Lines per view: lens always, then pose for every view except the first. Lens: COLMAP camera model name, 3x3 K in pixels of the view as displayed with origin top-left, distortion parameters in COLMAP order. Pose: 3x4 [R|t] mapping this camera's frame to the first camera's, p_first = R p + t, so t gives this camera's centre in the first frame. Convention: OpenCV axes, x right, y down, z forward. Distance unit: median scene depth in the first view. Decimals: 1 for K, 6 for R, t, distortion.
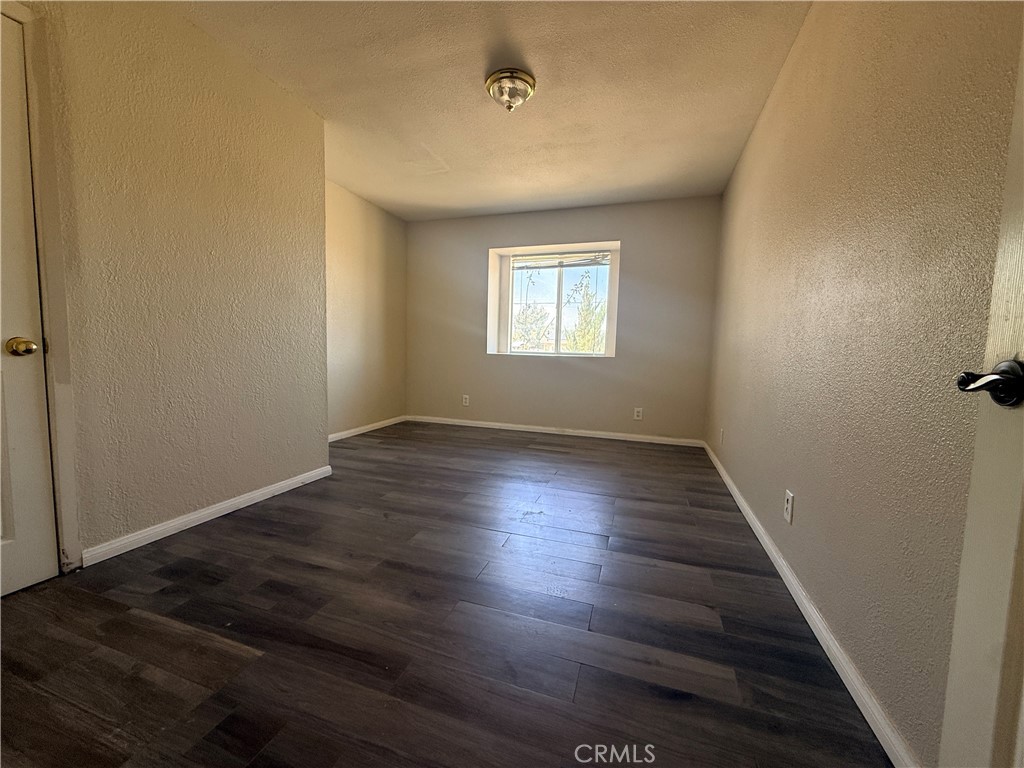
lens RADIAL K [[406.7, 0, 509.1], [0, 406.7, 382.9], [0, 0, 1]] dist [-0.000620, -0.000115]
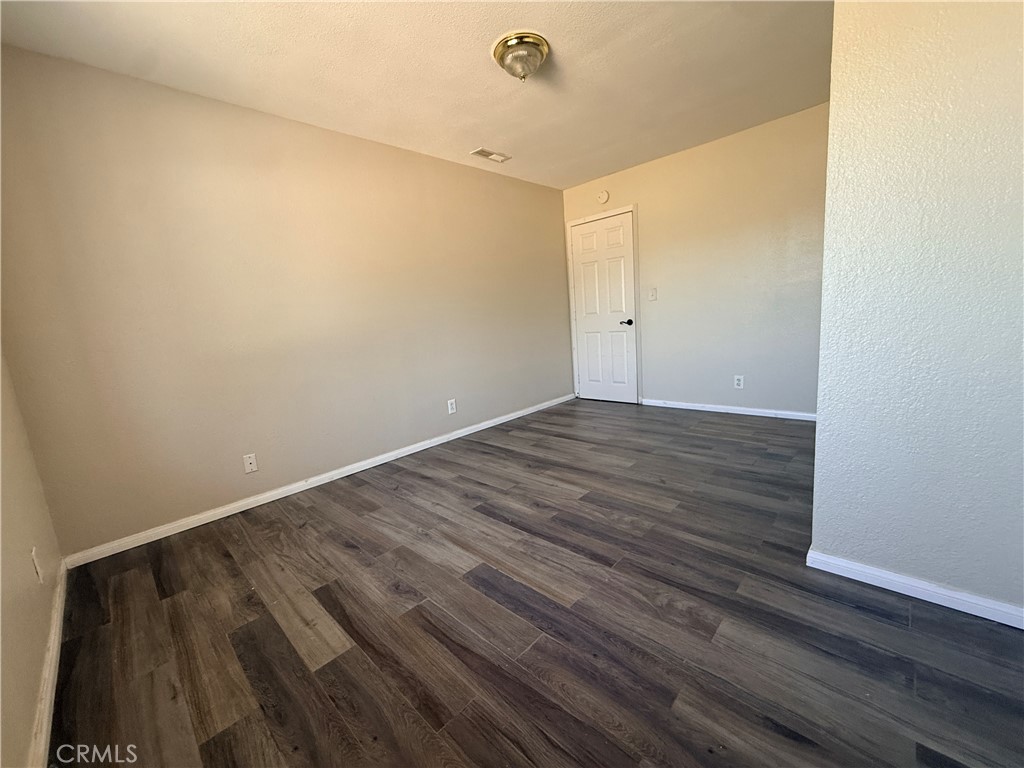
lens RADIAL K [[406.7, 0, 509.1], [0, 406.7, 382.9], [0, 0, 1]] dist [-0.000620, -0.000115]
pose [[-0.900397, -0.019819, 0.434617, -0.399355], [0.094540, 0.966179, 0.239918, -0.237119], [-0.424673, 0.257110, -0.868071, 2.057369]]
